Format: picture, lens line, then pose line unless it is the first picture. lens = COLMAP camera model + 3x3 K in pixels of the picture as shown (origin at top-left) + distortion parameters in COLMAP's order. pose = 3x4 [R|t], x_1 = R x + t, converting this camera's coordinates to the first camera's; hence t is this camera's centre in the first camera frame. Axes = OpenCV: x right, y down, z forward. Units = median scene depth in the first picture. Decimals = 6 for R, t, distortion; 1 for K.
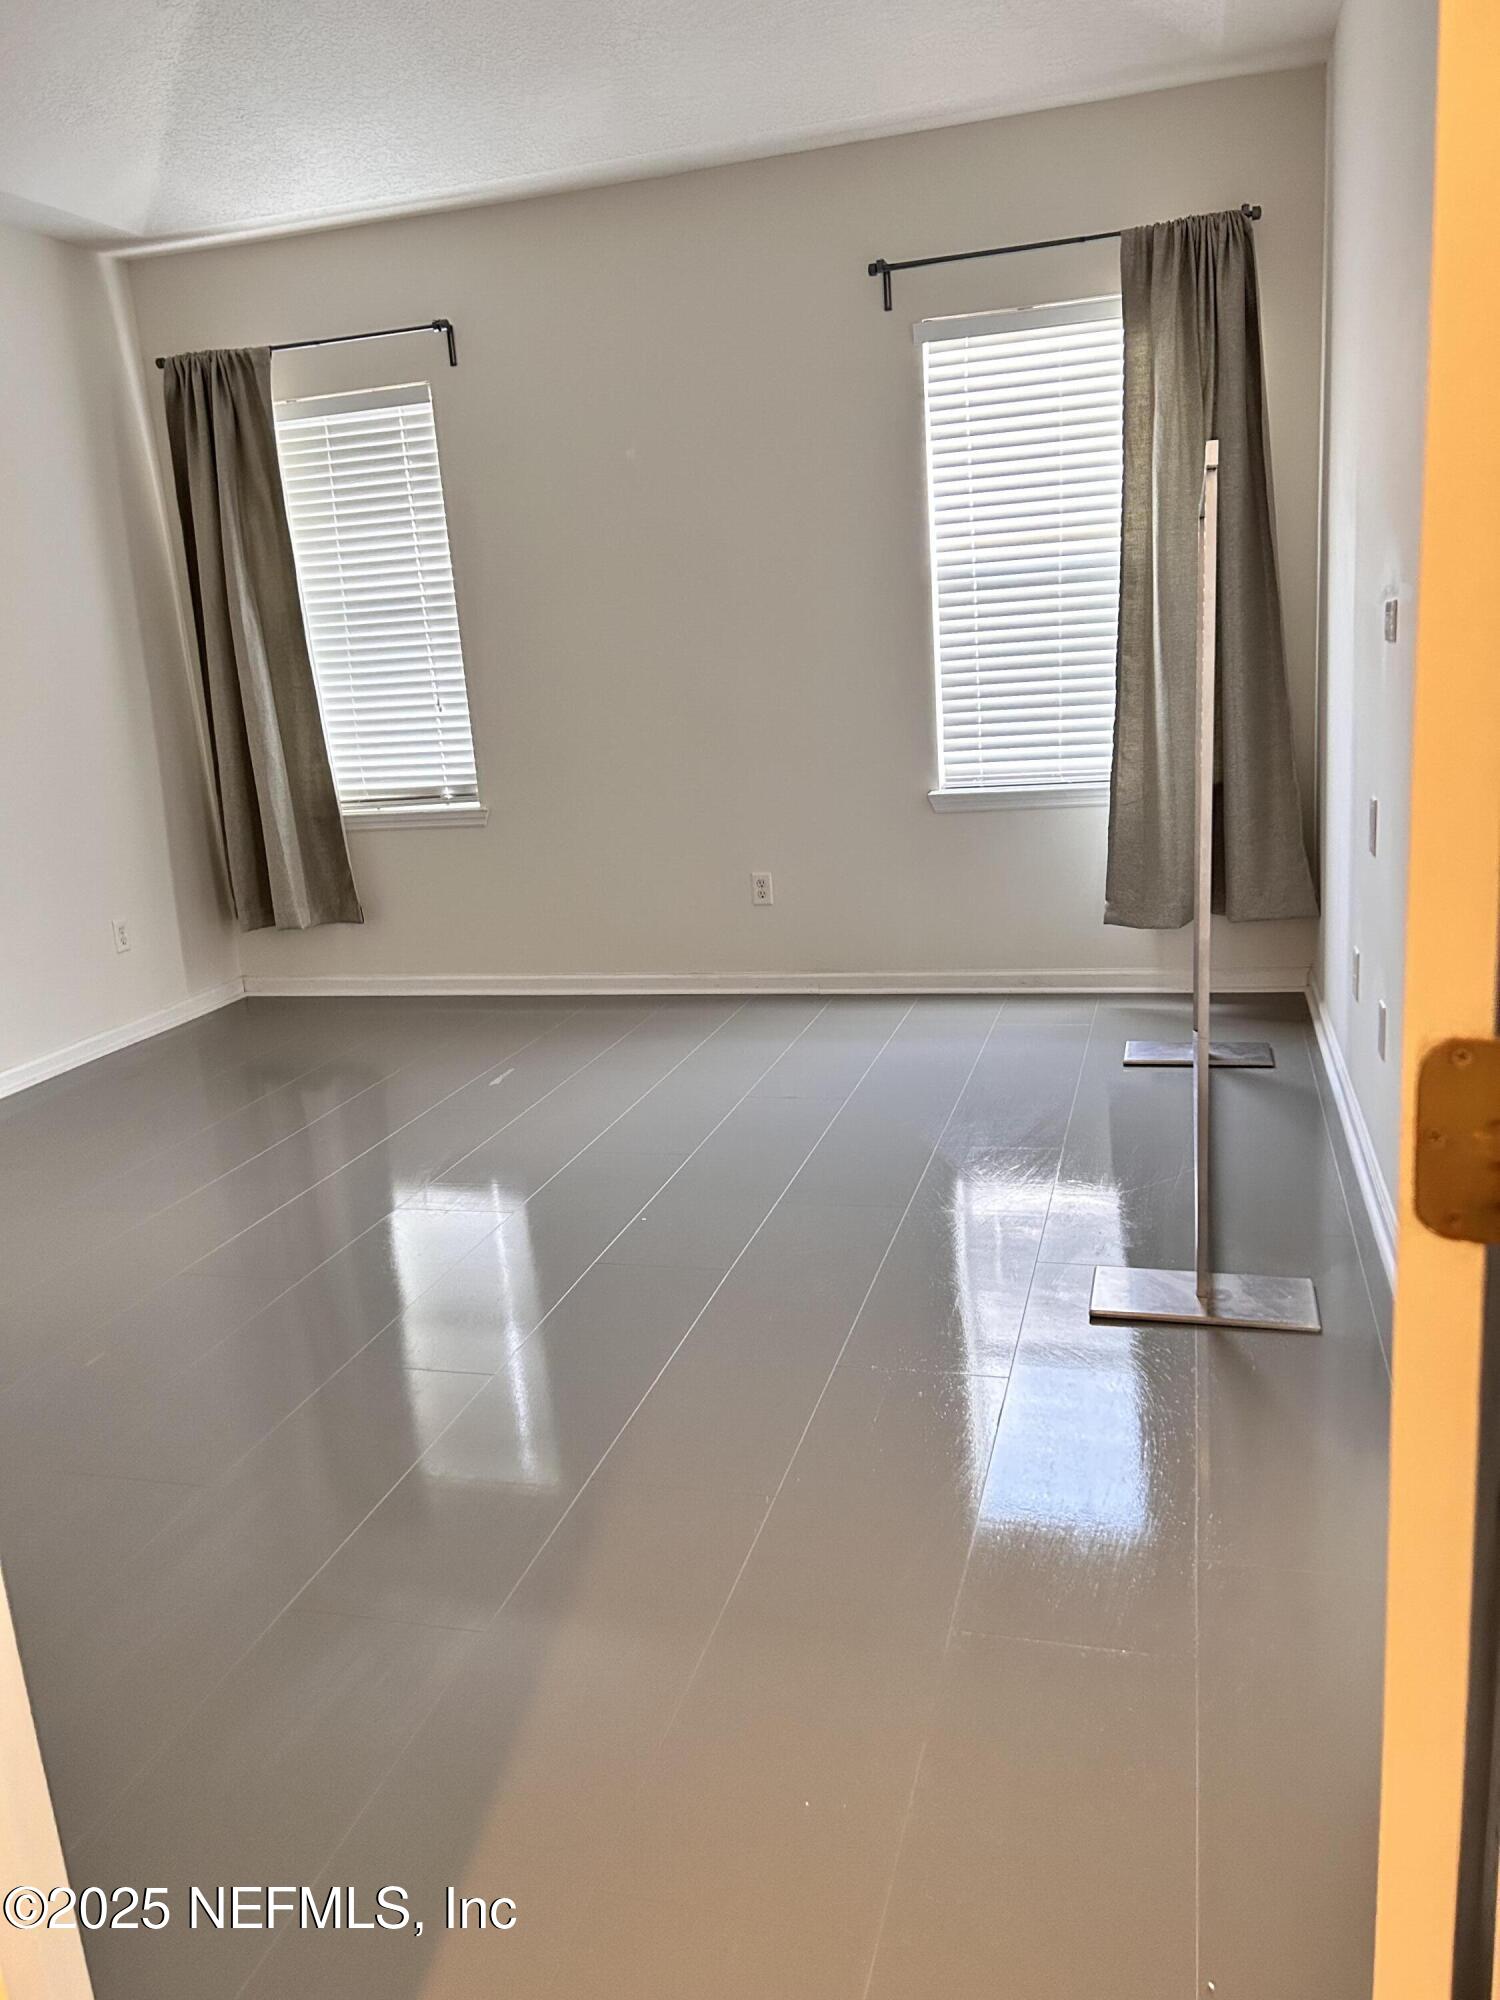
lens RADIAL K [[1509.9, 0, 744.4], [0, 1509.9, 1003.1], [0, 0, 1]] dist [0.027794, -0.002529]
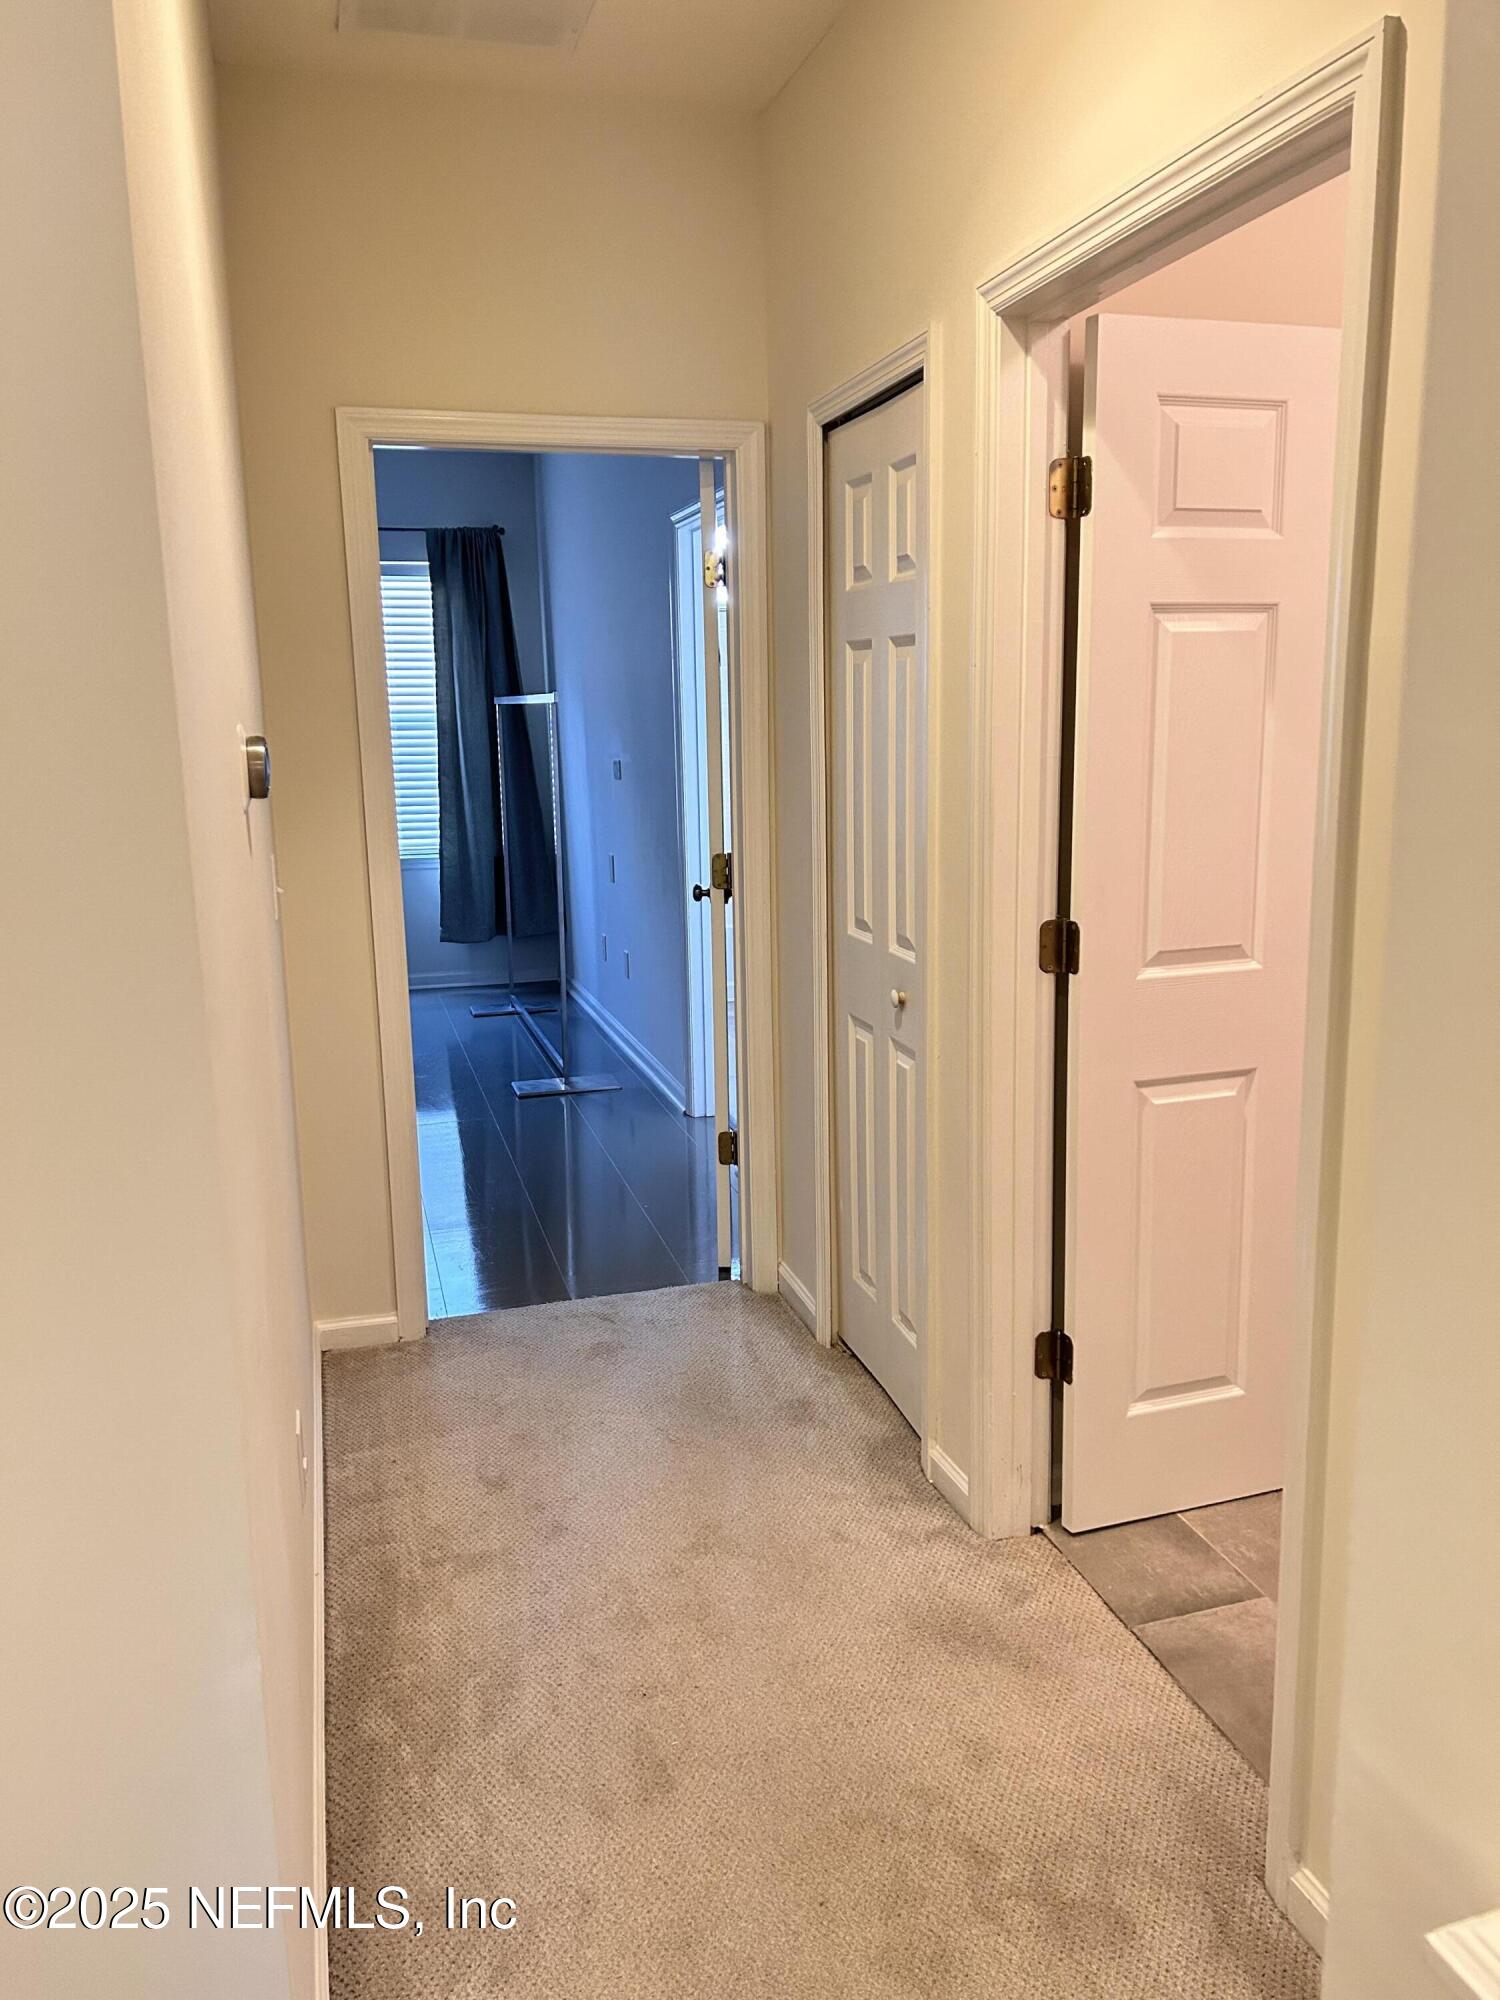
lens RADIAL K [[1509.9, 0, 754.6], [0, 1509.9, 1002.0], [0, 0, 1]] dist [0.027794, -0.002529]
pose [[0.852322, -0.048699, 0.520745, -0.342639], [0.085144, 0.995293, -0.046281, 0.123810], [-0.516040, 0.083785, 0.852457, -0.577134]]
